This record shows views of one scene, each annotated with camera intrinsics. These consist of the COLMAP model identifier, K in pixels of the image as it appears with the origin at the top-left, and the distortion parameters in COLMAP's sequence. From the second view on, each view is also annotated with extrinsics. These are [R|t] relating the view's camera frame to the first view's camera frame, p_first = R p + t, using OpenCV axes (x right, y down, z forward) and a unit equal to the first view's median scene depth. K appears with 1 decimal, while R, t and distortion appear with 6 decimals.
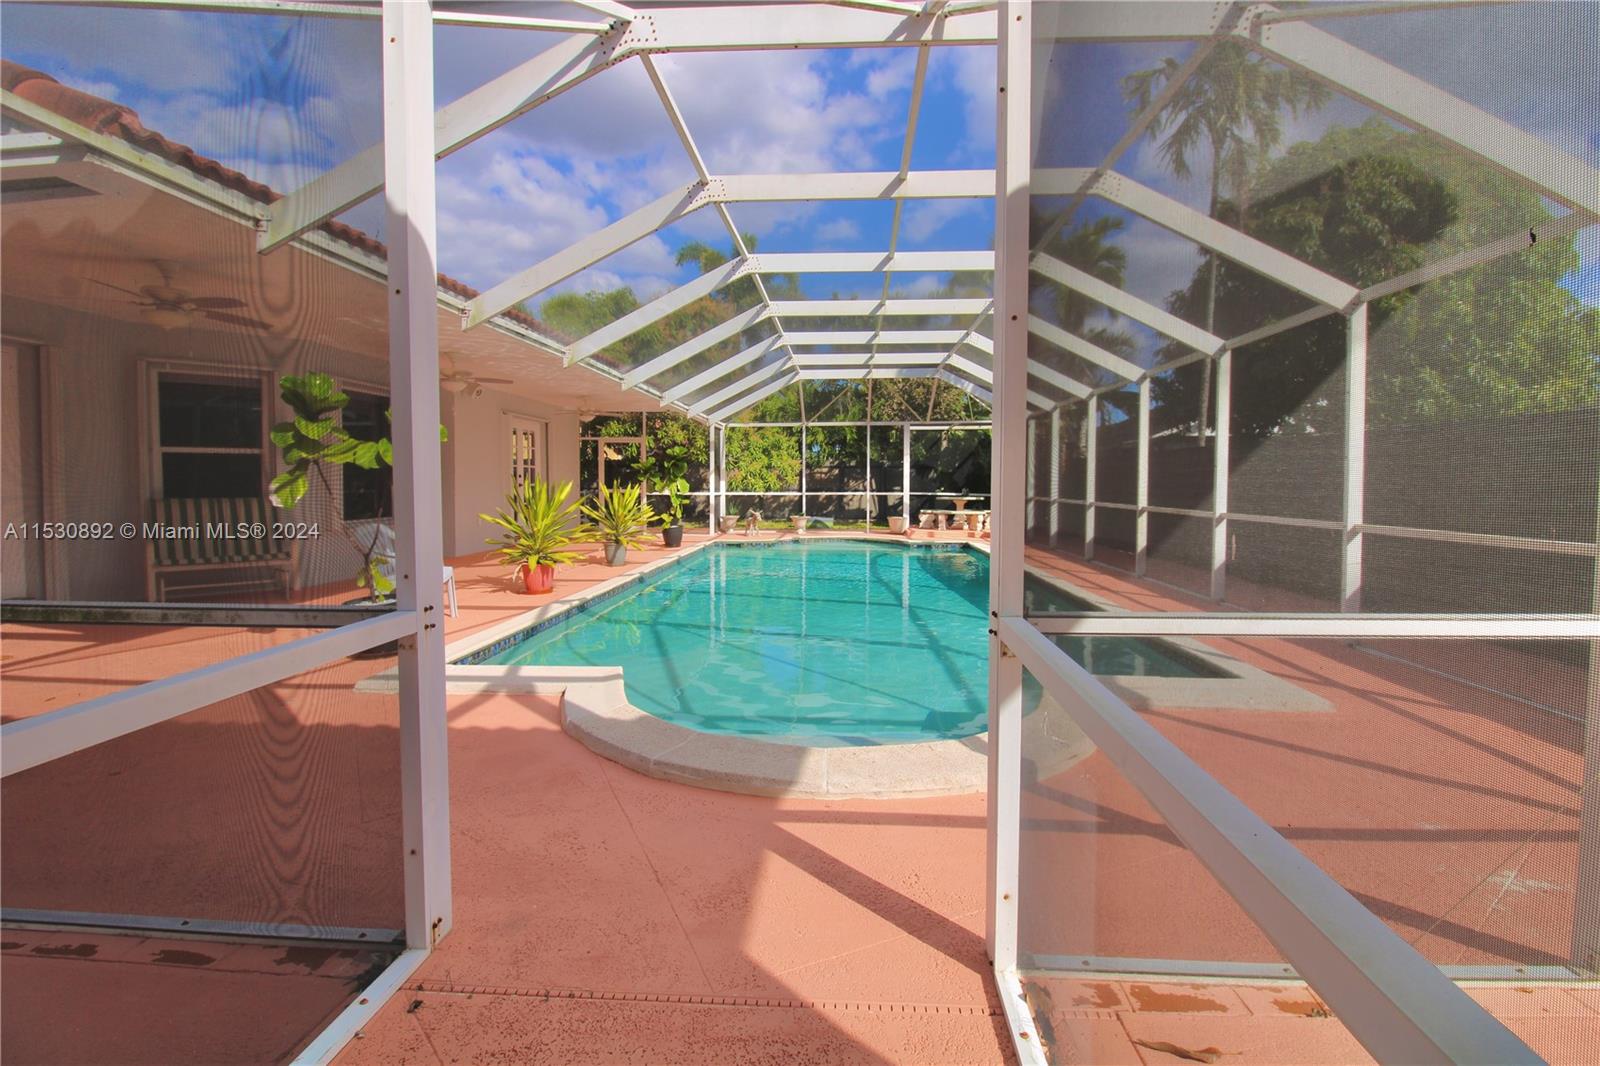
lens RADIAL K [[740.6, 0, 802.7], [0, 740.6, 522.2], [0, 0, 1]] dist [-0.003700, -0.010176]
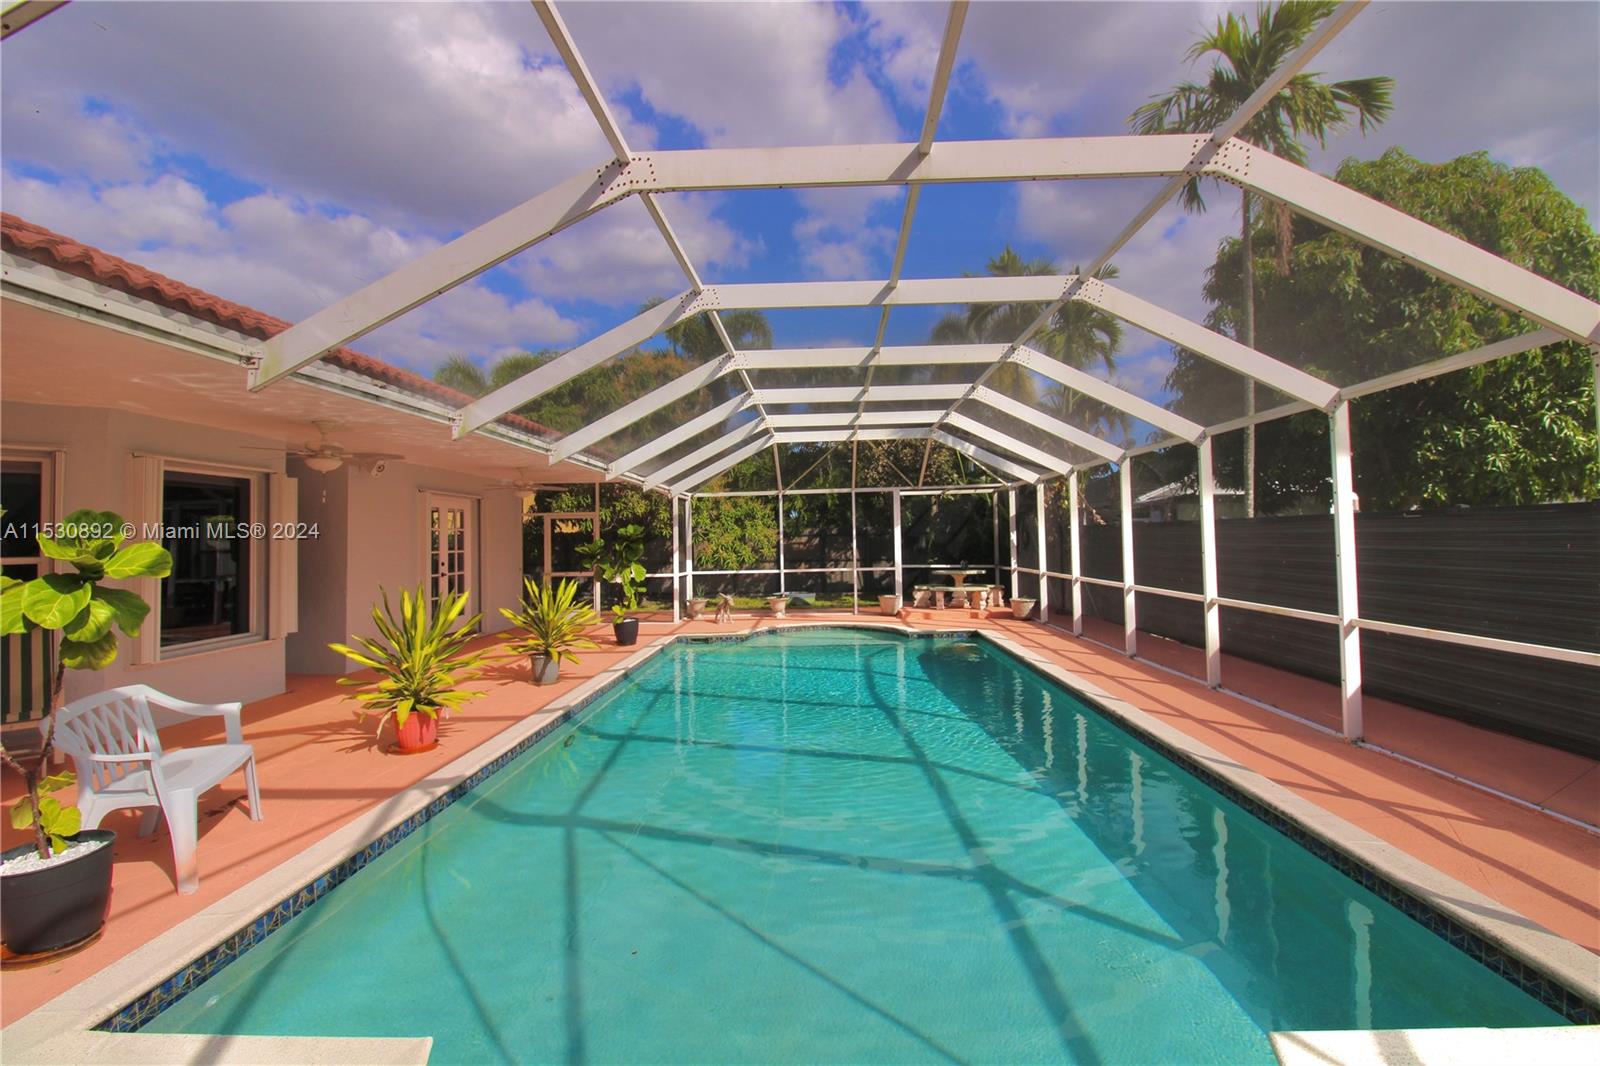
lens RADIAL K [[740.6, 0, 800.2], [0, 740.6, 530.1], [0, 0, 1]] dist [-0.003700, -0.010176]
pose [[0.999392, -0.020890, 0.027918, -0.000198], [0.022702, 0.997546, -0.066231, -0.033403], [-0.026466, 0.066824, 0.997414, 0.142182]]
